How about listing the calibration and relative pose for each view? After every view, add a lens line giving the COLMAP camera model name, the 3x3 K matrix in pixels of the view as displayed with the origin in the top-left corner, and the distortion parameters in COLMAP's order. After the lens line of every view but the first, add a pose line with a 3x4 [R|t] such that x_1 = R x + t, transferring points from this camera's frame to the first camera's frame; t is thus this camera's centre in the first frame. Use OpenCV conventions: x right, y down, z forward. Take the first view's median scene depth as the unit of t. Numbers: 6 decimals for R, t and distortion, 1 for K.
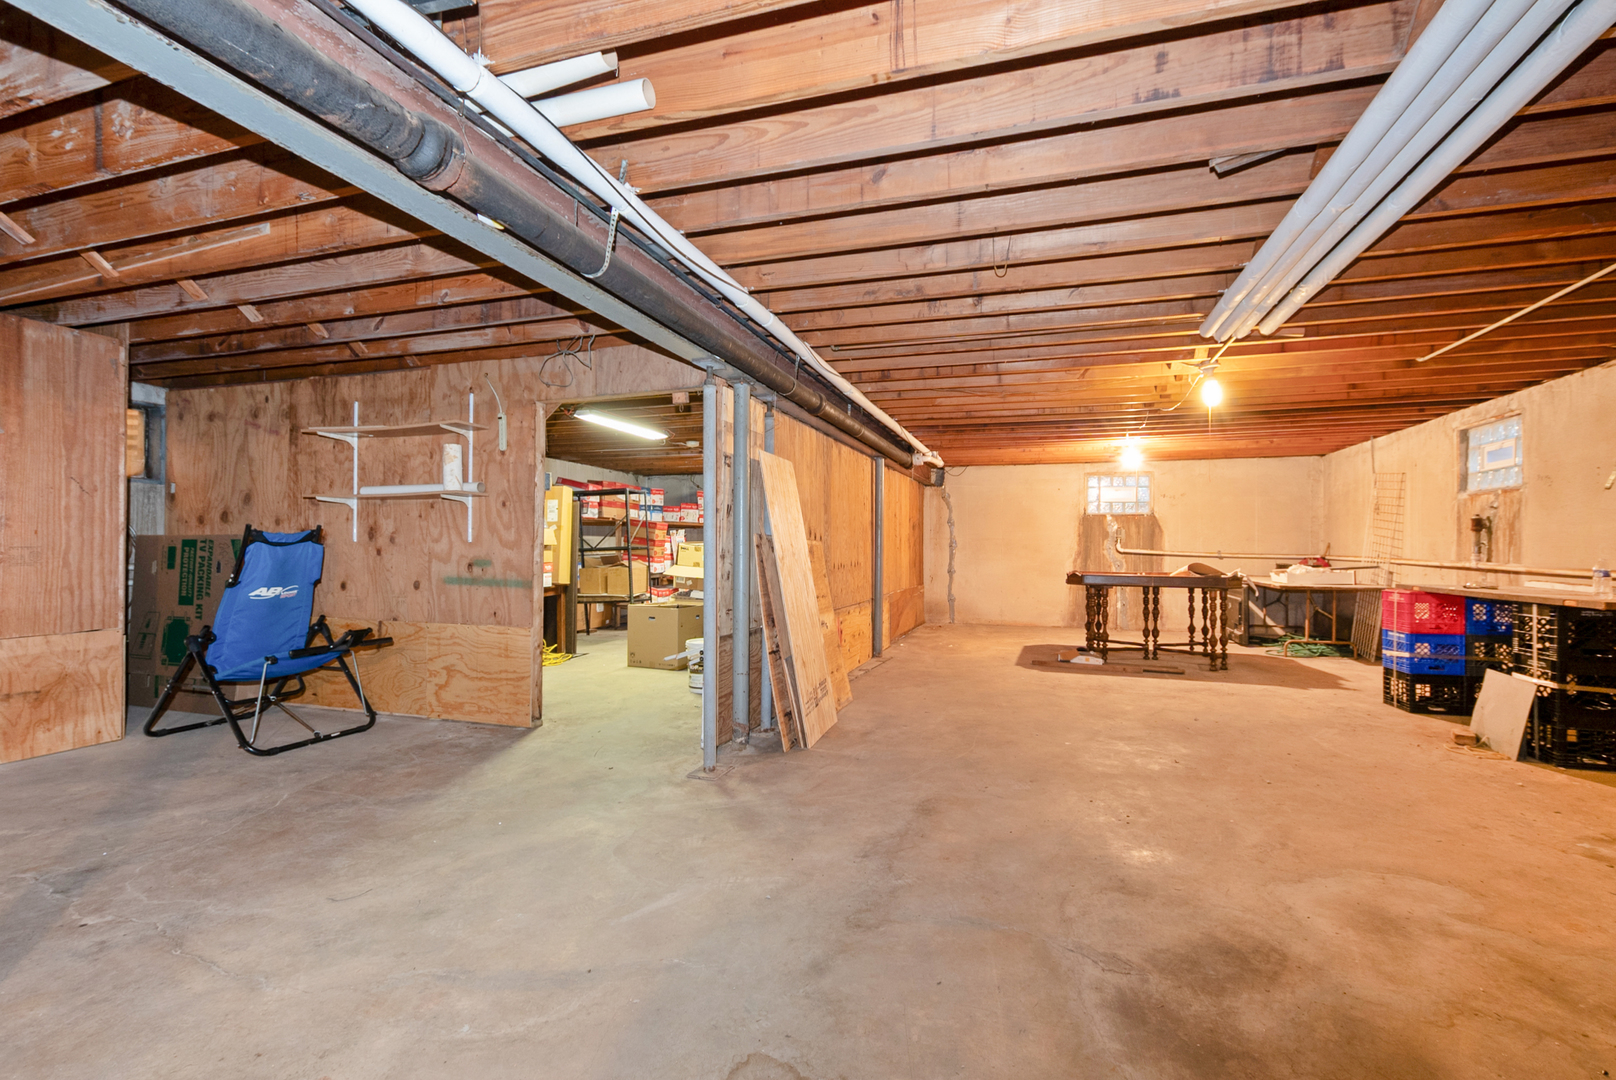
lens RADIAL K [[718.3, 0, 811.9], [0, 718.3, 545.9], [0, 0, 1]] dist [-0.000474, -0.000537]
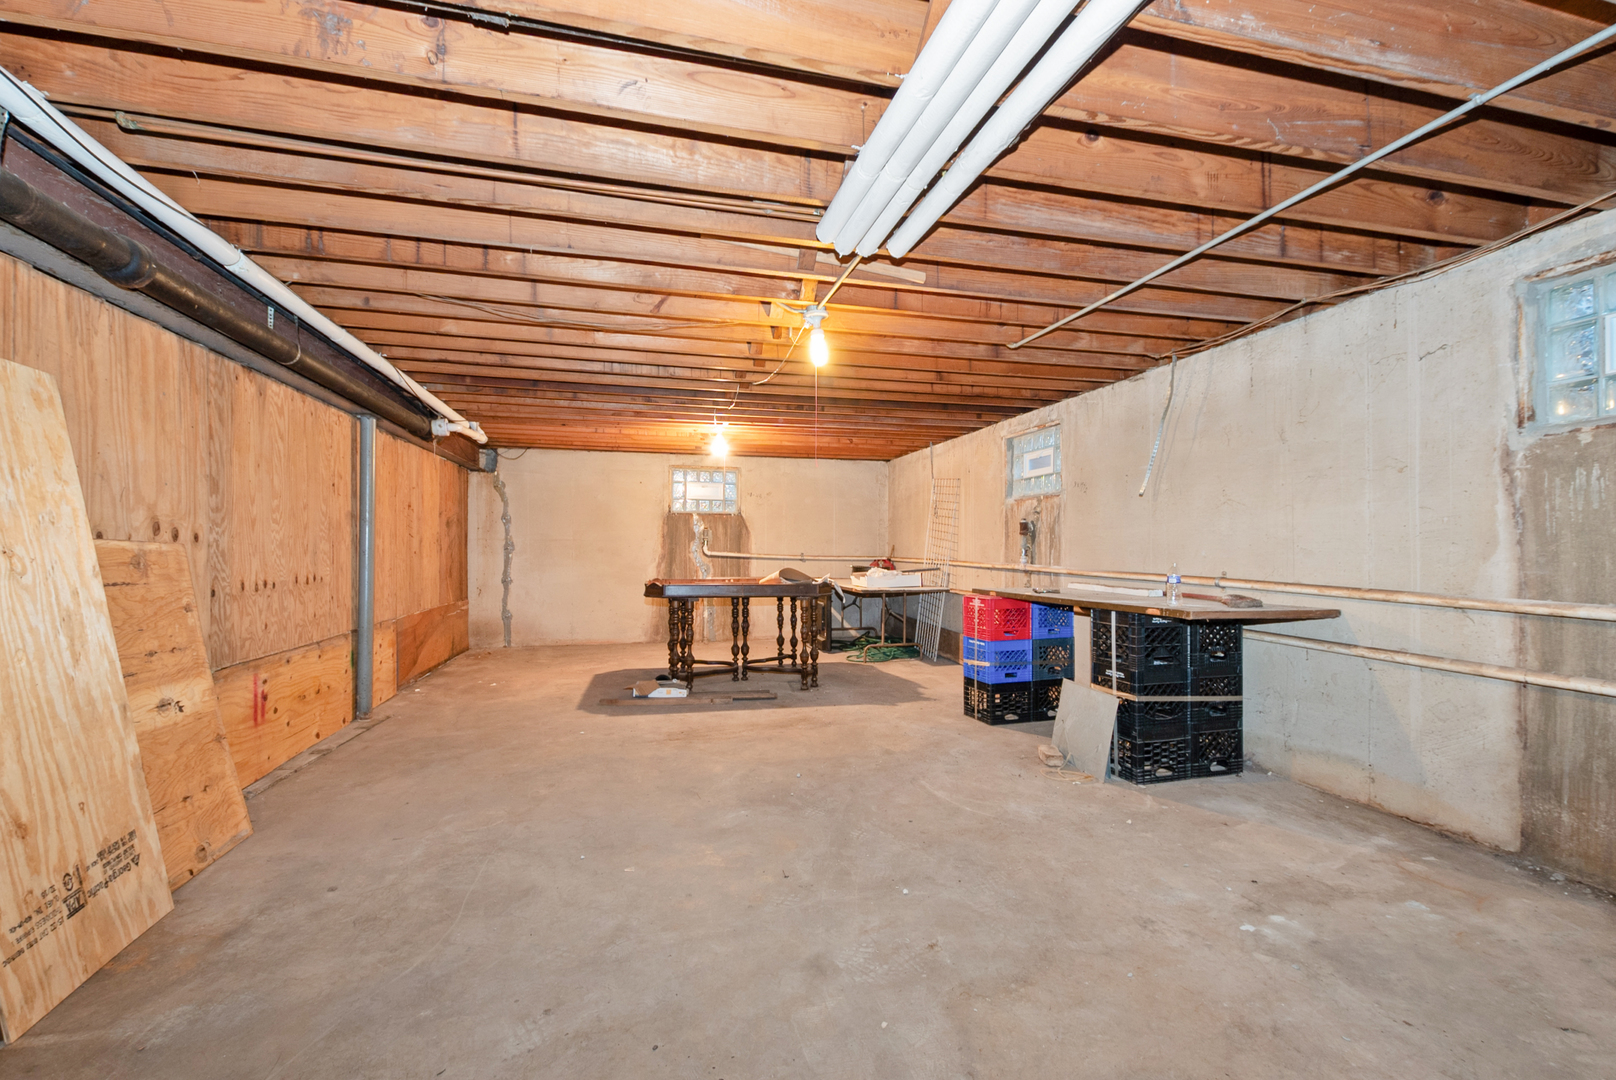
lens RADIAL K [[718.3, 0, 811.9], [0, 718.3, 545.9], [0, 0, 1]] dist [-0.000474, -0.000537]
pose [[0.852452, 0.000221, 0.522805, 0.095498], [0.000502, 0.999999, -0.001241, -0.002526], [-0.522805, 0.001320, 0.852451, 0.221575]]
